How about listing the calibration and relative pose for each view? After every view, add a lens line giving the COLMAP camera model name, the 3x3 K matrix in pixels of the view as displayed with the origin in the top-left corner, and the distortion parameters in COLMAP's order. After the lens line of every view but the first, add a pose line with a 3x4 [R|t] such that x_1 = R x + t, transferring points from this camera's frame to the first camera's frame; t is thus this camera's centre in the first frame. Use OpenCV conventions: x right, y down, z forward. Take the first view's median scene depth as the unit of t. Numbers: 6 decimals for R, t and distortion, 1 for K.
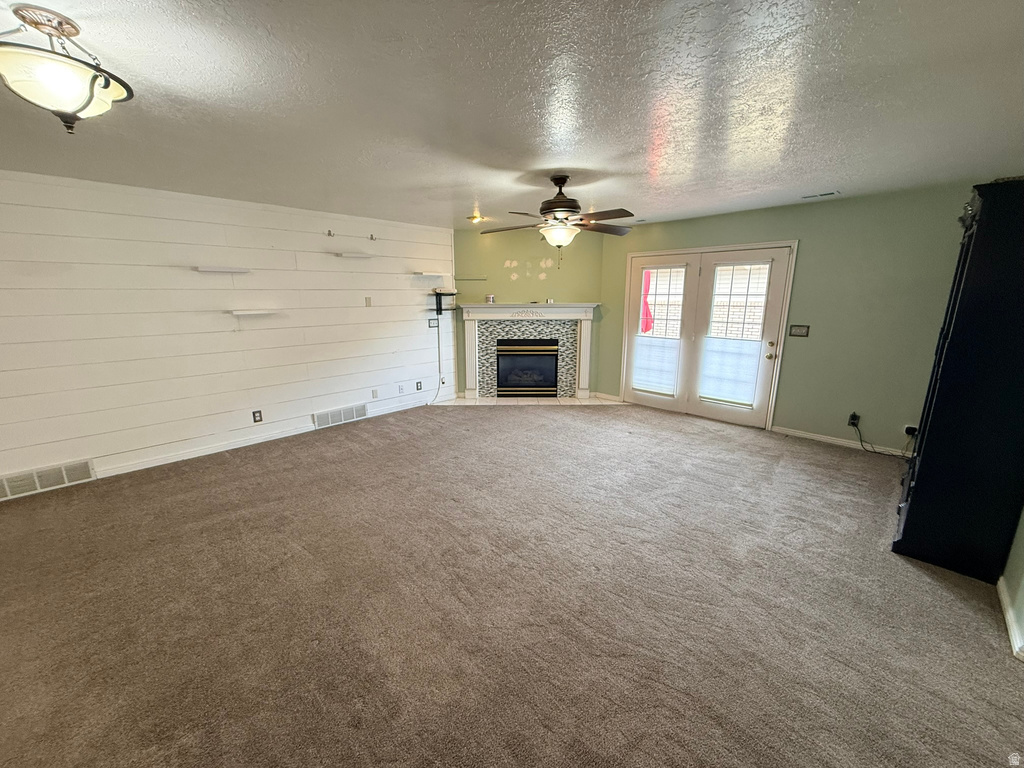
lens RADIAL K [[407.7, 0, 508.3], [0, 407.7, 382.2], [0, 0, 1]] dist [0.003308, 0.000890]
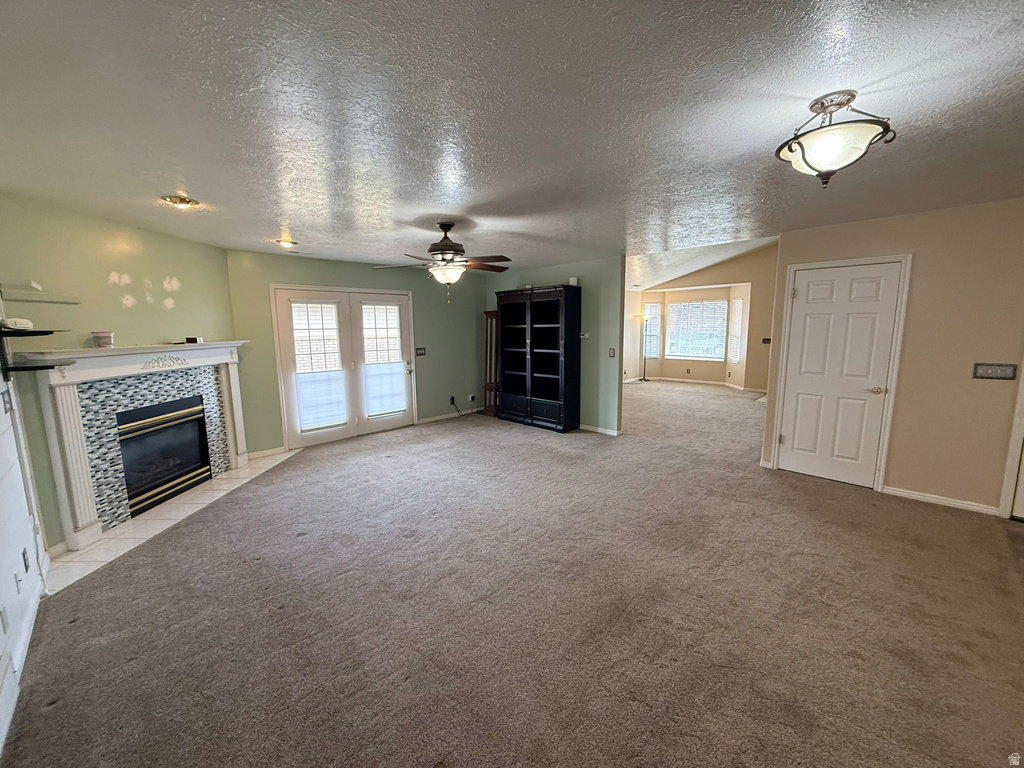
lens RADIAL K [[407.7, 0, 508.5], [0, 407.7, 385.5], [0, 0, 1]] dist [0.003308, 0.000890]
pose [[0.017260, -0.142825, 0.989597, -0.563545], [0.225405, 0.964822, 0.135318, -0.099960], [-0.974112, 0.220725, 0.048846, 0.471515]]
